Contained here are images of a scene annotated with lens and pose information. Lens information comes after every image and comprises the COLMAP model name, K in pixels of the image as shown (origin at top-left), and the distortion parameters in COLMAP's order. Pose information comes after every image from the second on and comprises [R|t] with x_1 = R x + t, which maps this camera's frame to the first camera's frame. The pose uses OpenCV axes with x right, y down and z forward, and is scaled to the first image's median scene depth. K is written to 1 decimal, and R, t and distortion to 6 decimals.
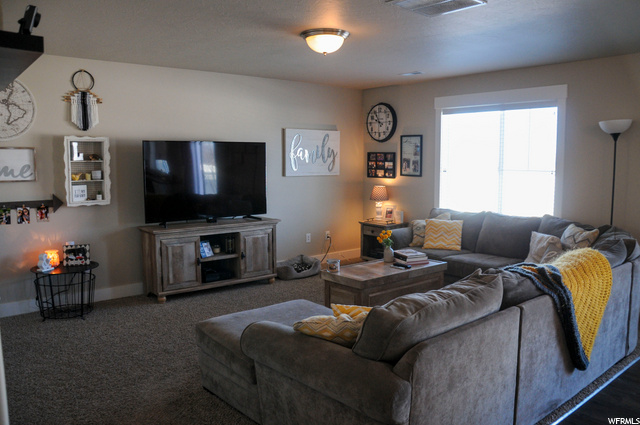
lens RADIAL K [[508.9, 0, 320.0], [0, 508.9, 212.5], [0, 0, 1]] dist [-0.167163, 0.126651]
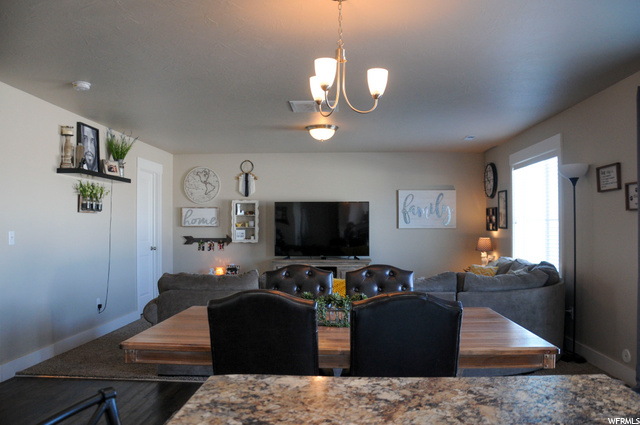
lens RADIAL K [[508.9, 0, 320.0], [0, 508.9, 212.5], [0, 0, 1]] dist [-0.167163, 0.126651]
pose [[0.743523, -0.017351, -0.668485, 0.832337], [-0.066960, 0.992707, -0.100243, 0.038564], [0.665349, 0.119295, 0.736939, -0.076227]]
